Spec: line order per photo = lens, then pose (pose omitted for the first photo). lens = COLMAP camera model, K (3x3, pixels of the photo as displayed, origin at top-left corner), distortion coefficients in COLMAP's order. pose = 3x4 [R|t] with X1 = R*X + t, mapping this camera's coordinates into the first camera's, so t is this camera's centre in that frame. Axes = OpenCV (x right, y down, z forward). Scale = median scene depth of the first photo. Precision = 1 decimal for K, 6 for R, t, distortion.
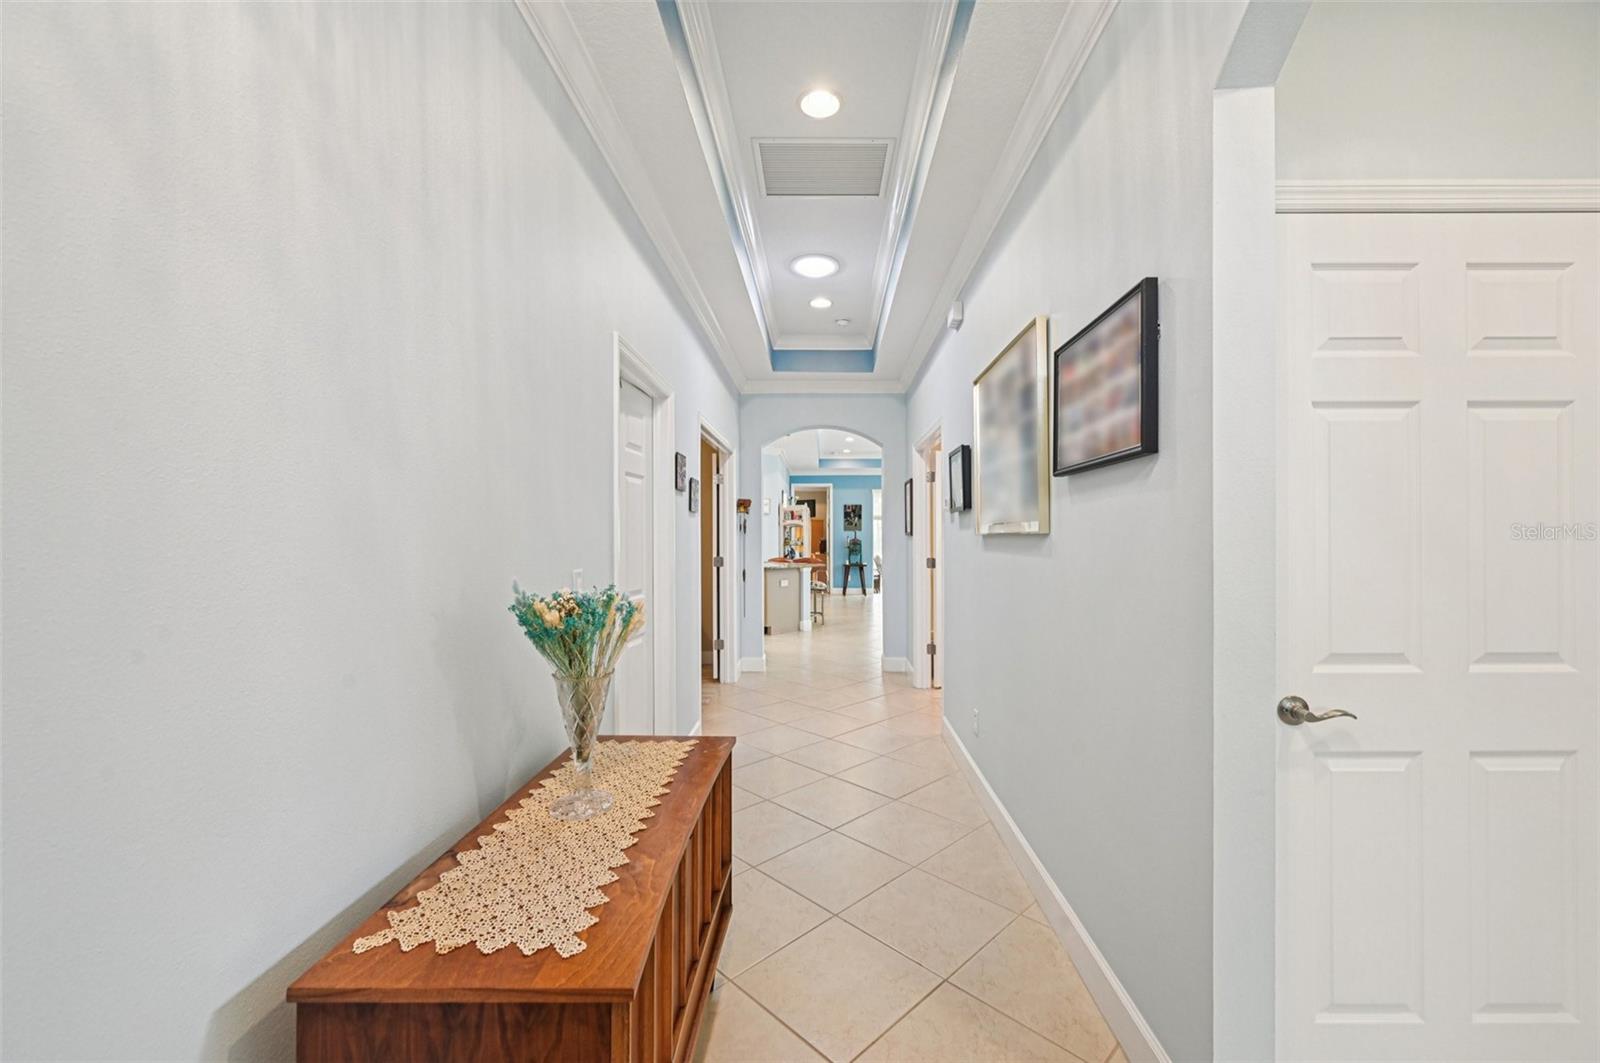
lens RADIAL K [[530.3, 0, 826.1], [0, 530.3, 534.2], [0, 0, 1]] dist [-0.000589, -0.000067]
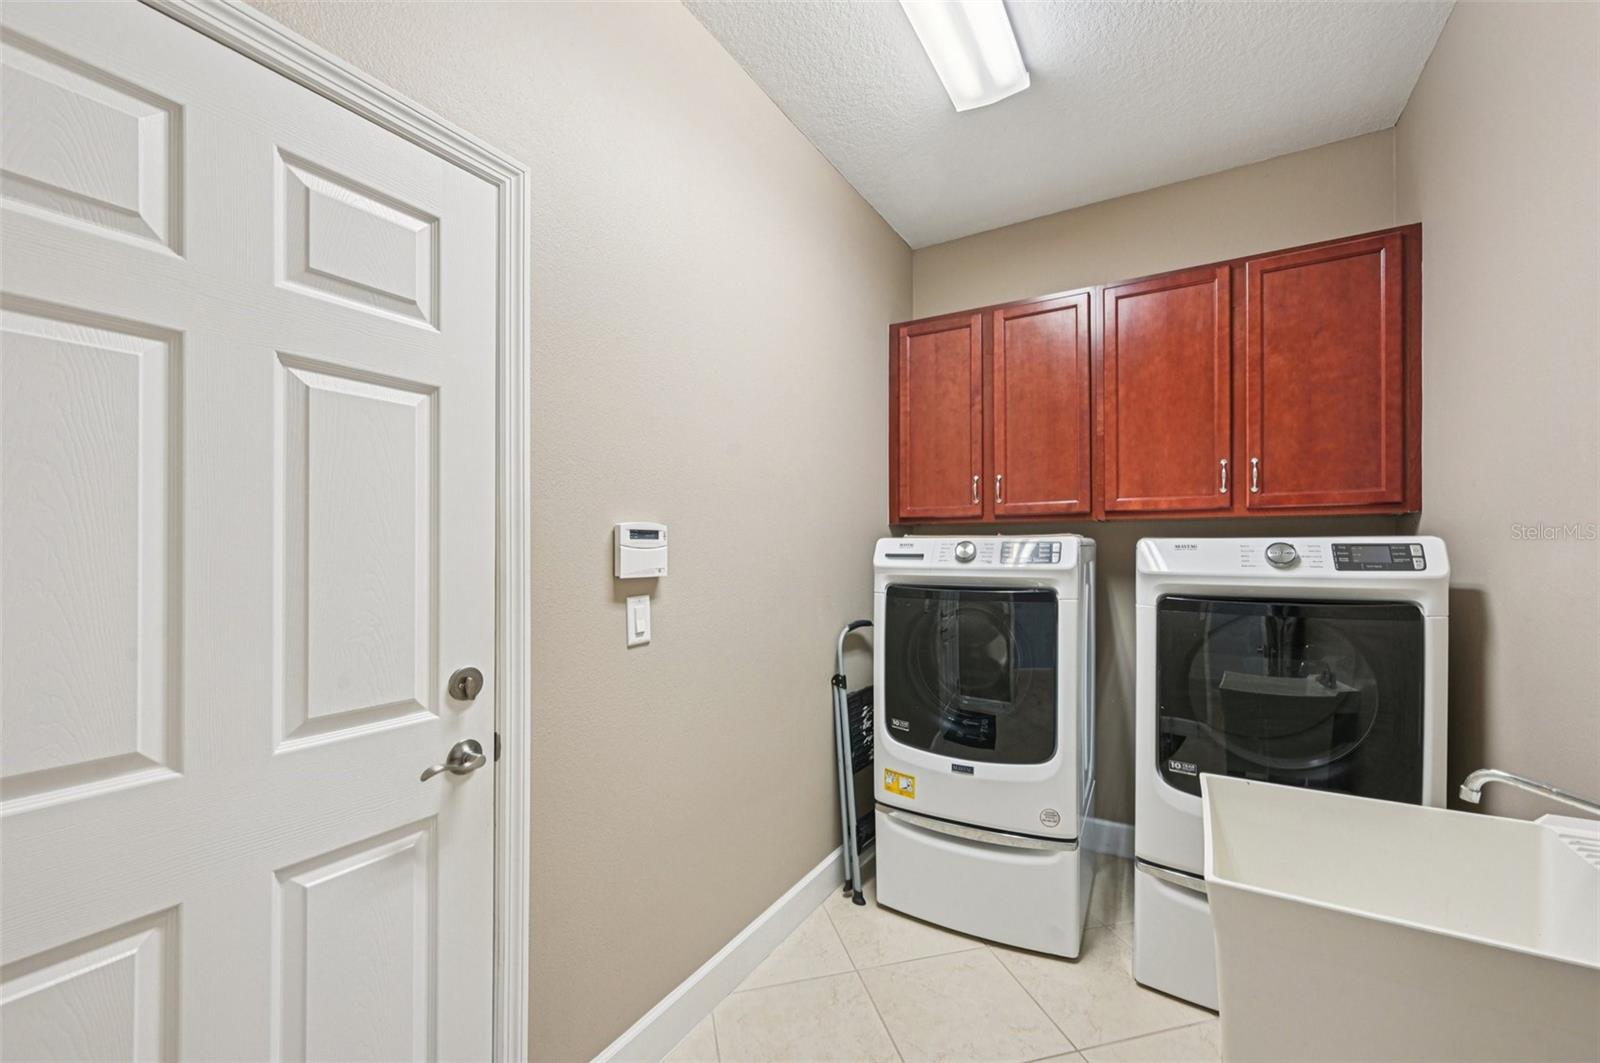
lens RADIAL K [[642.1, 0, 801.0], [0, 642.1, 546.7], [0, 0, 1]] dist [-0.000416, -0.000091]
pose [[0.521798, 0.004774, 0.853056, 0.829428], [-0.002486, 0.999989, -0.004075, -0.001821], [-0.853065, 0.000006, 0.521804, 0.003555]]
